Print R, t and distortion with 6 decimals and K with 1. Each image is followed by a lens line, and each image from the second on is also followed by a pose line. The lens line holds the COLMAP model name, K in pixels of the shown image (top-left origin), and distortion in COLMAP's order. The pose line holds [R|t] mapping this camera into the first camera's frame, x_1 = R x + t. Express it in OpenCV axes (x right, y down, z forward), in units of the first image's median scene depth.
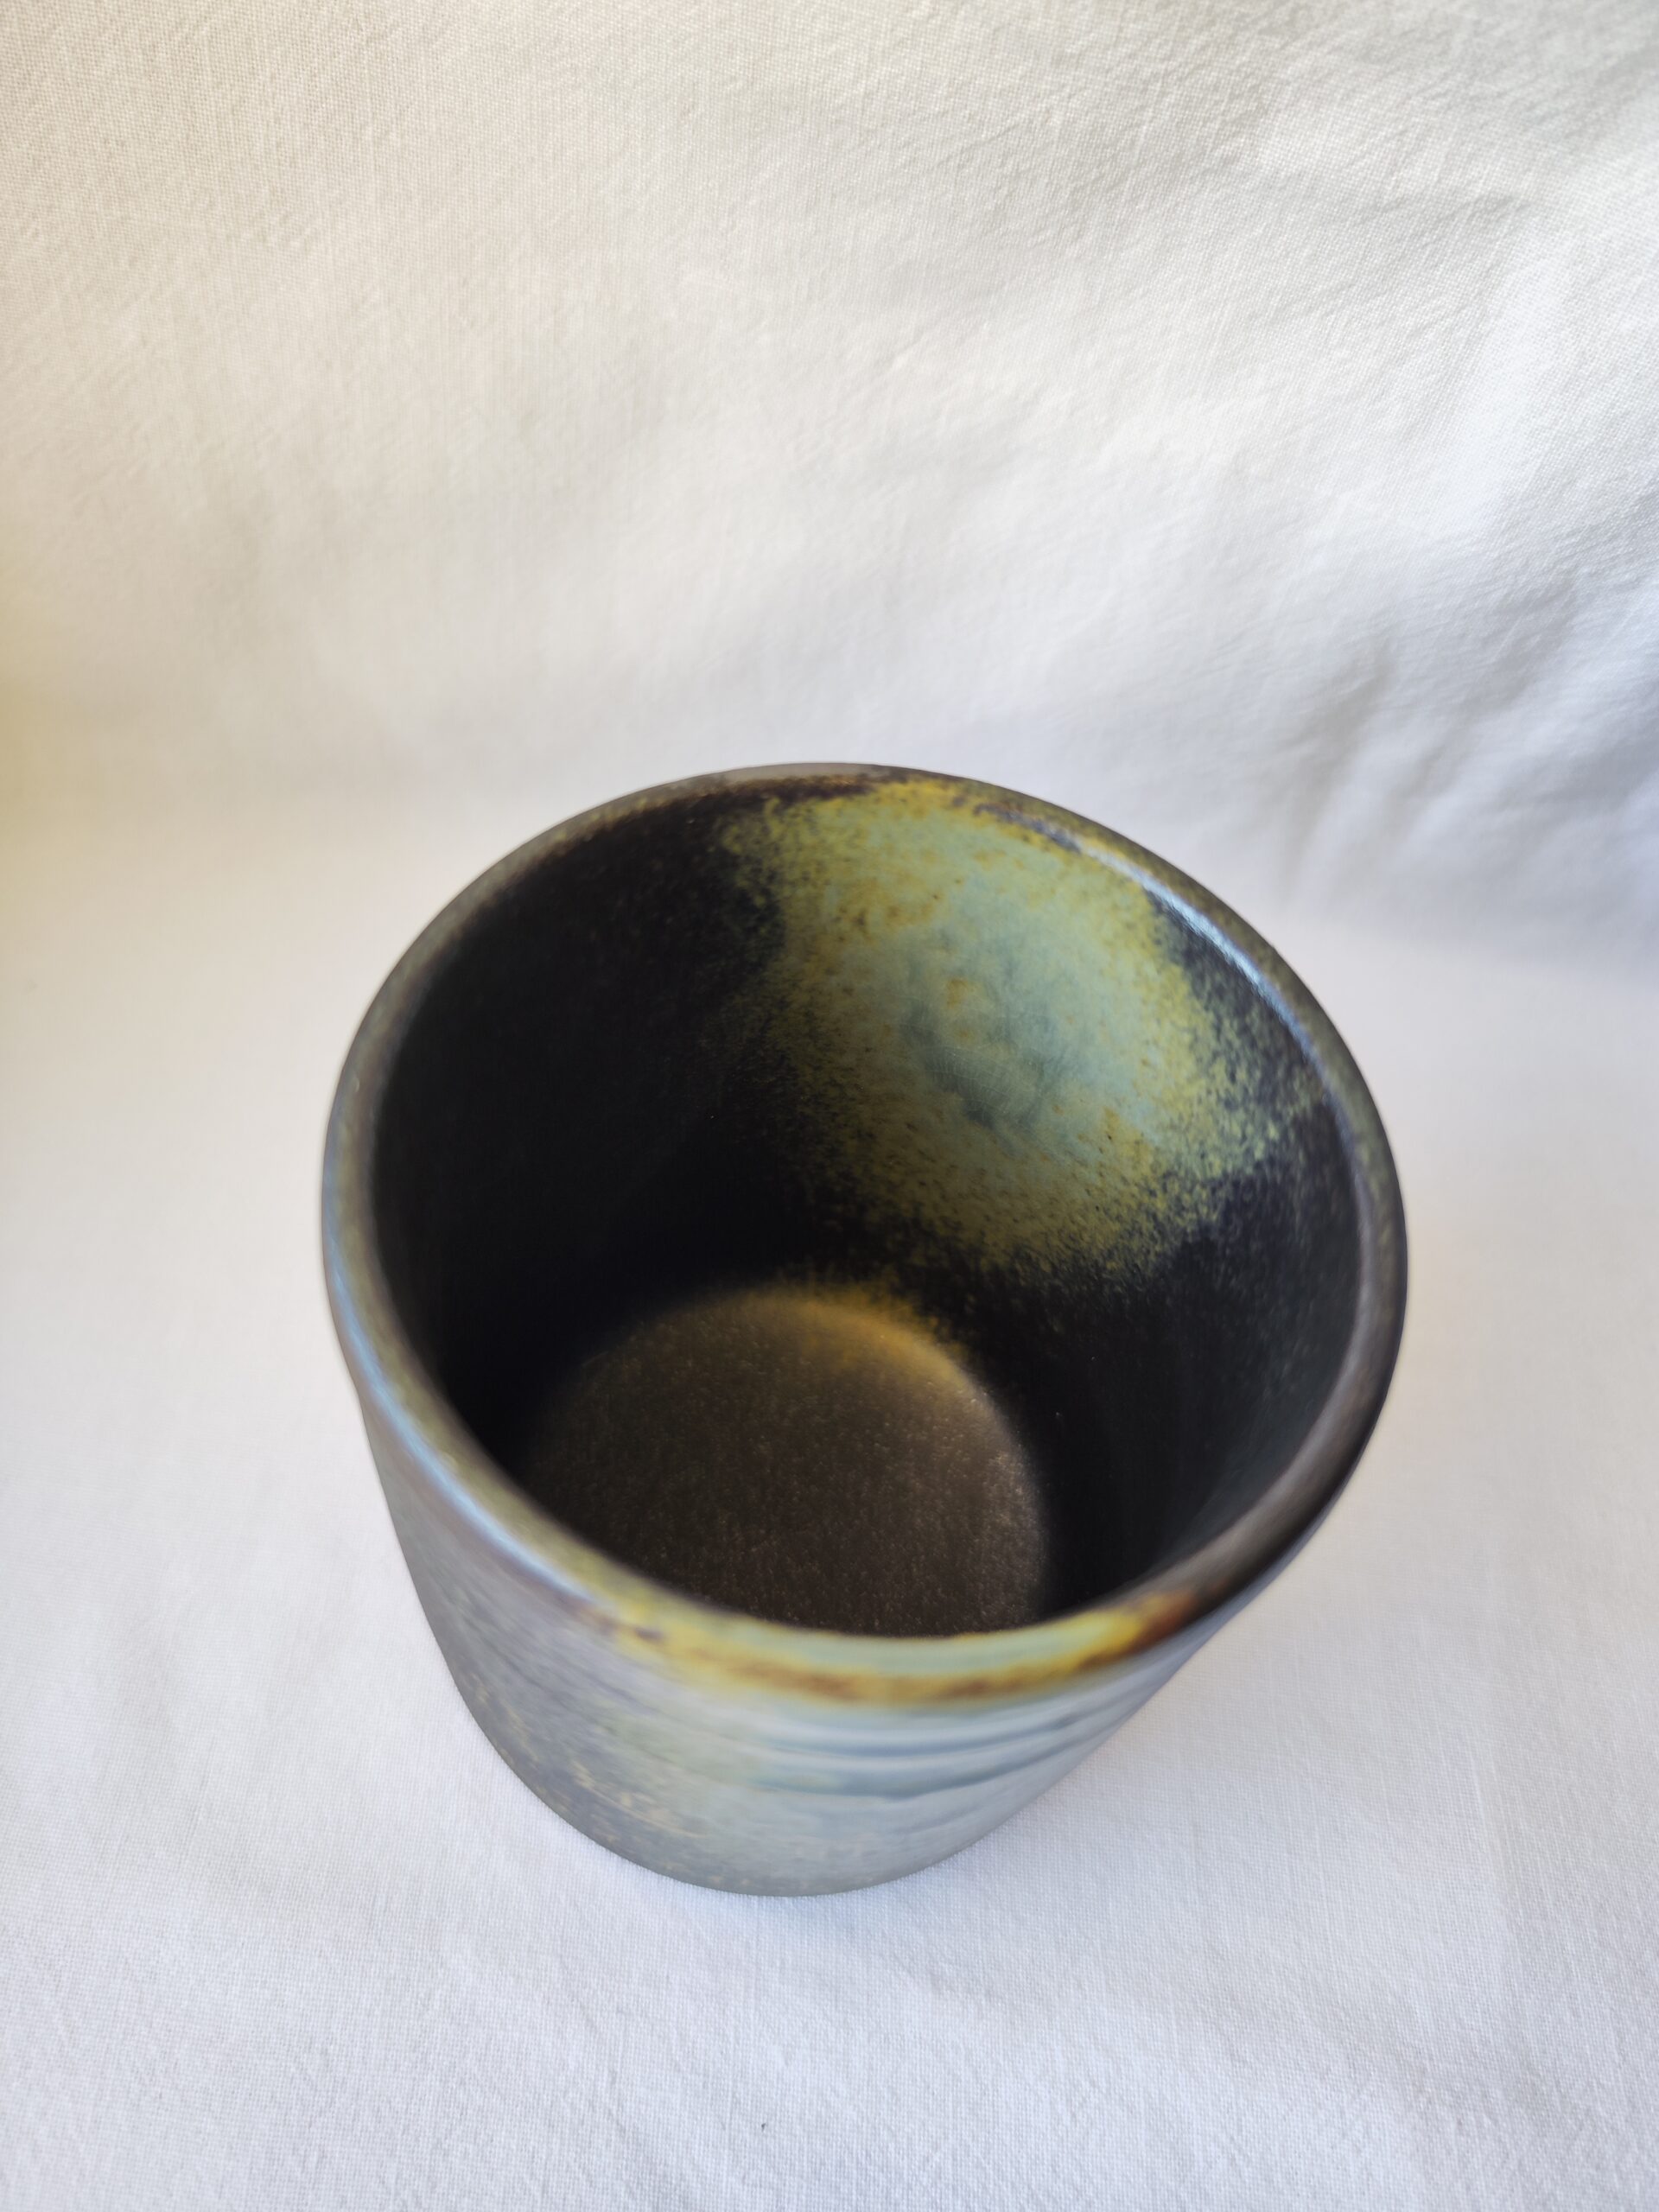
lens RADIAL K [[1459.1, 0, 850.1], [0, 1459.1, 1103.9], [0, 0, 1]] dist [-0.017211, -0.015888]
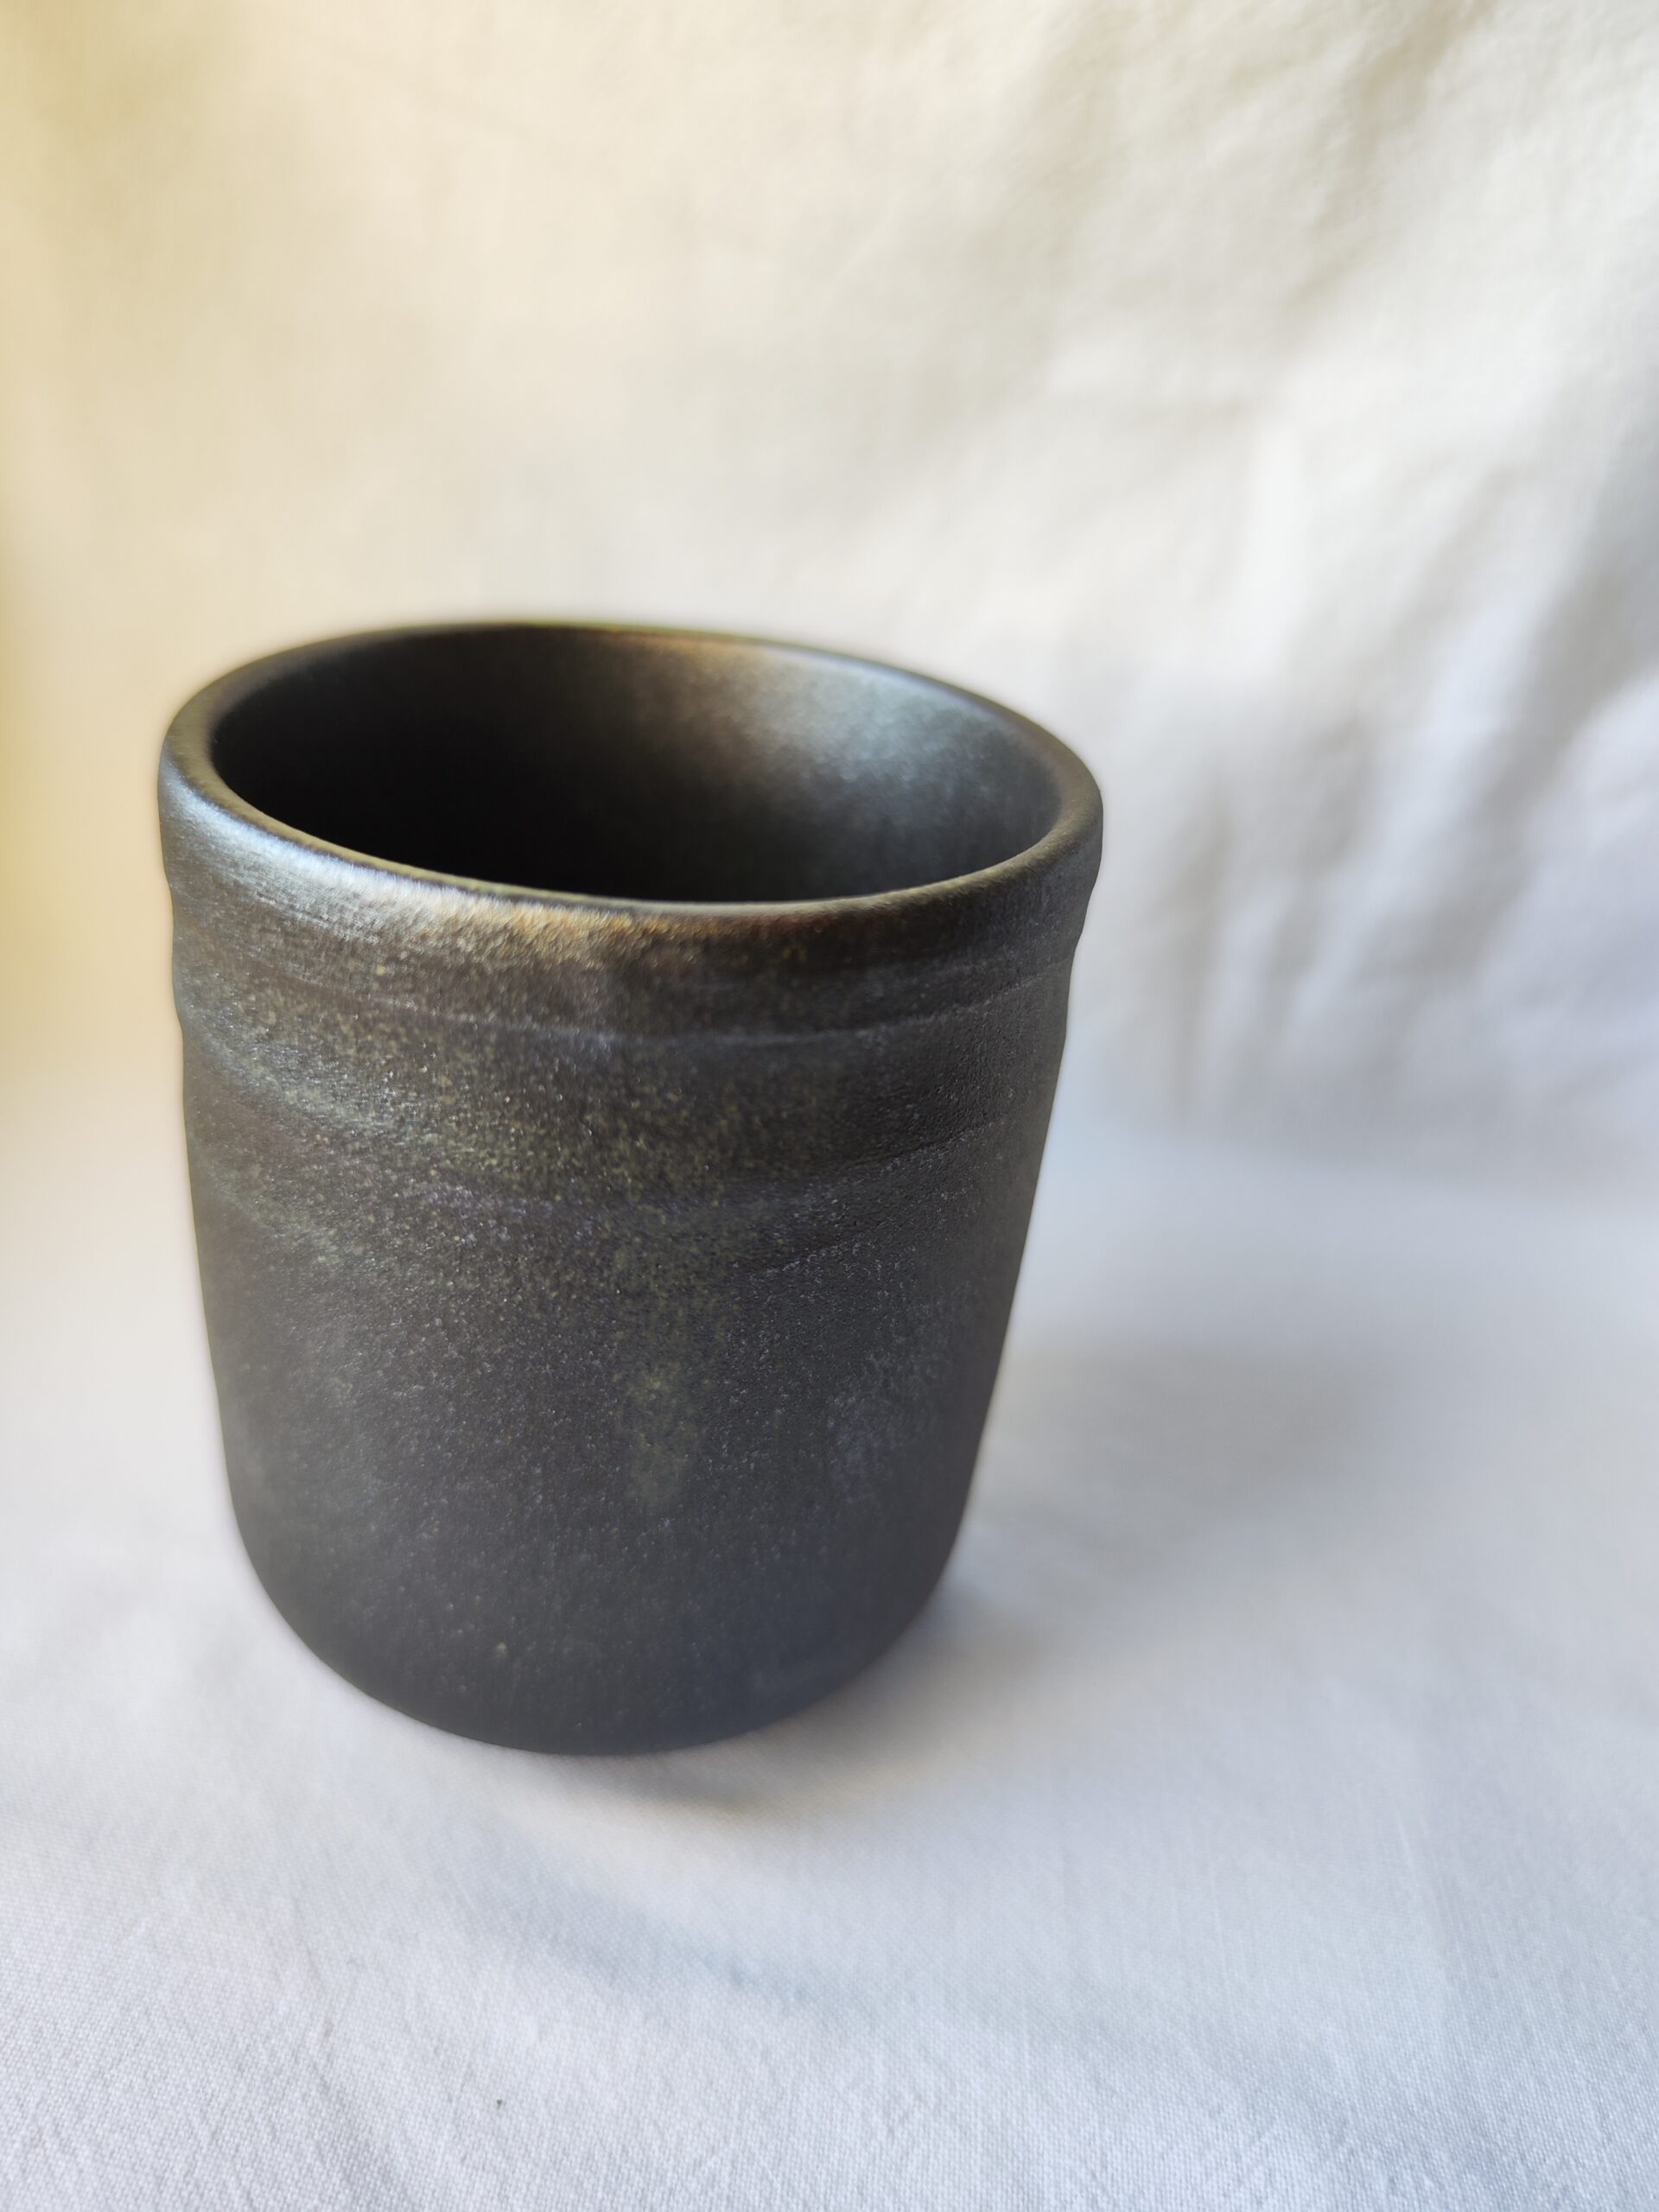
lens RADIAL K [[1459.1, 0, 817.1], [0, 1459.1, 1082.2], [0, 0, 1]] dist [-0.017211, -0.015888]
pose [[0.998829, 0.018144, -0.044850, 0.138078], [-0.035097, 0.909796, -0.413569, 0.500589], [0.033301, 0.414659, 0.909368, 0.037738]]
